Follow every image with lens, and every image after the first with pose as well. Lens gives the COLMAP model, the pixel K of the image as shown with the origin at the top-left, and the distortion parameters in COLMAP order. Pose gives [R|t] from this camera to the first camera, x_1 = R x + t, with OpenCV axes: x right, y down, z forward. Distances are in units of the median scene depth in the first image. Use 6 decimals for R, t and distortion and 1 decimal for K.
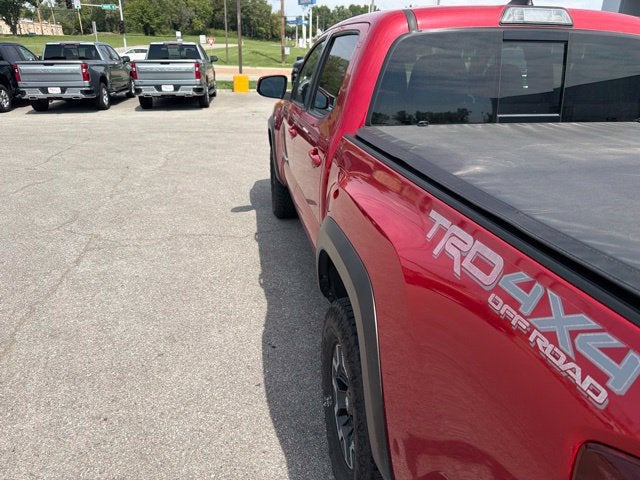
lens RADIAL K [[452.3, 0, 320.0], [0, 452.3, 240.0], [0, 0, 1]] dist [0.058779, -0.093287]
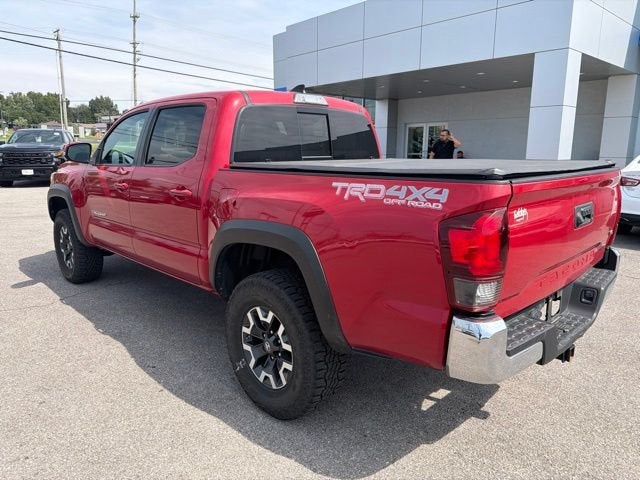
lens RADIAL K [[455.2, 0, 323.5], [0, 455.2, 234.0], [0, 0, 1]] dist [0.006986, -0.011879]
pose [[0.815968, -0.115949, 0.566349, -0.071225], [0.220407, 0.968078, -0.119355, 0.029018], [-0.534431, 0.222217, 0.815477, -0.041397]]
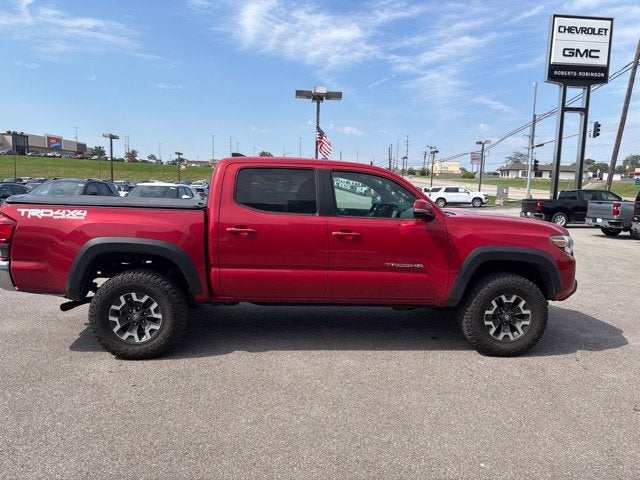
lens RADIAL K [[448.2, 0, 320.0], [0, 448.2, 240.0], [0, 0, 1]] dist [0.003559, -0.005523]
pose [[-0.085967, 0.105364, -0.990711, 0.410564], [-0.400801, 0.906721, 0.131210, -0.090284], [0.912123, 0.408357, -0.035719, 0.246592]]
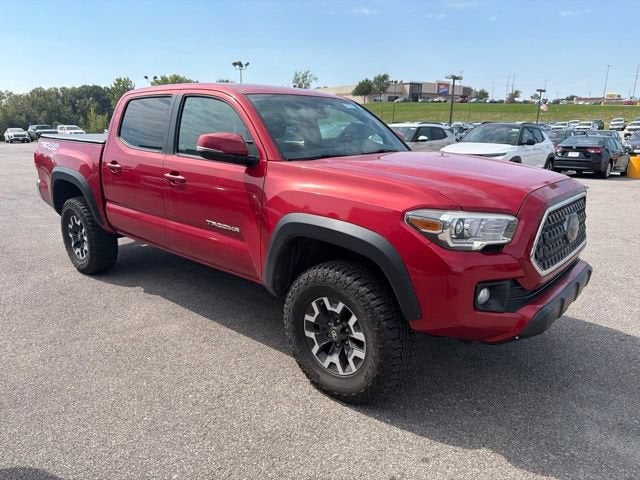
lens RADIAL K [[455.6, 0, 323.1], [0, 455.6, 240.3], [0, 0, 1]] dist [0.006668, -0.011981]
pose [[-0.767581, 0.144480, -0.624456, 0.215570], [-0.255998, 0.824075, 0.505337, -0.178029], [0.587610, 0.547746, -0.595557, 0.460389]]
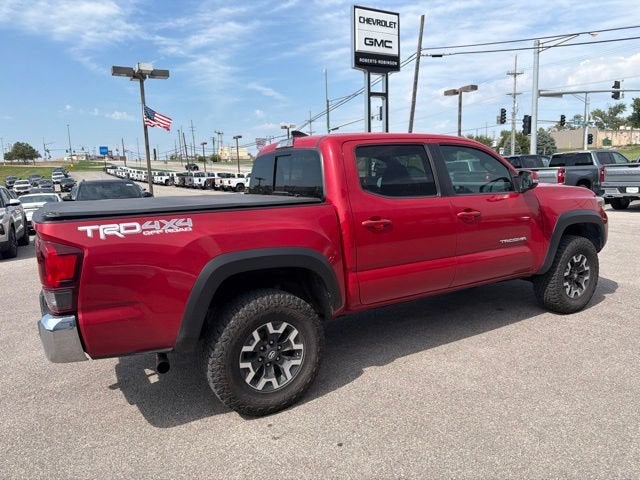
lens RADIAL K [[447.7, 0, 320.0], [0, 447.7, 240.0], [0, 0, 1]] dist [0.070312, -0.099875]
pose [[0.361830, 0.115027, -0.925121, 0.339450], [-0.311779, 0.950147, -0.003803, -0.018660], [0.878563, 0.289810, 0.379655, 0.073358]]
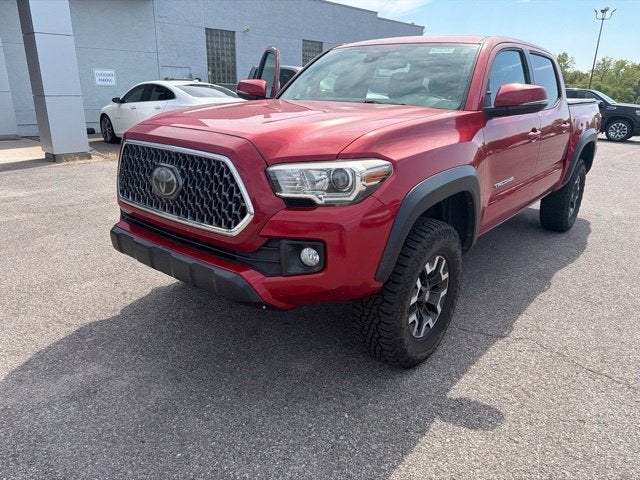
lens RADIAL K [[455.6, 0, 323.1], [0, 455.6, 240.3], [0, 0, 1]] dist [0.006668, -0.011981]
pose [[-0.660794, -0.257607, 0.704976, -0.124784], [0.255233, 0.806160, 0.533818, -0.167831], [-0.705839, 0.532676, -0.466956, 0.452205]]
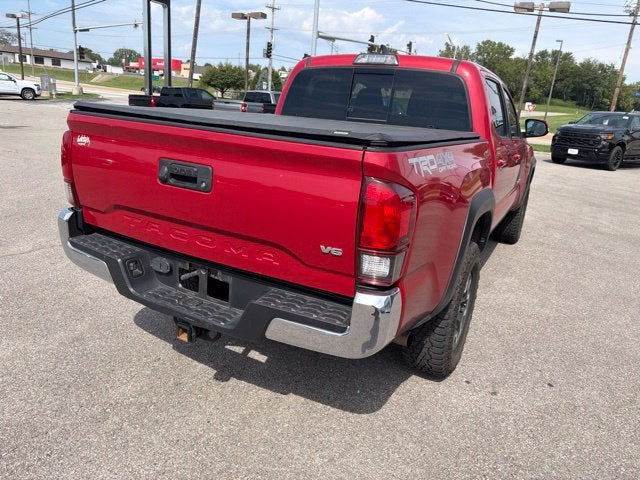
lens RADIAL K [[455.2, 0, 323.5], [0, 455.2, 234.0], [0, 0, 1]] dist [0.006986, -0.011879]
pose [[0.787190, 0.216987, -0.577277, 0.201310], [-0.294709, 0.954617, -0.043051, 0.033935], [0.541736, 0.204018, 0.815413, -0.045281]]
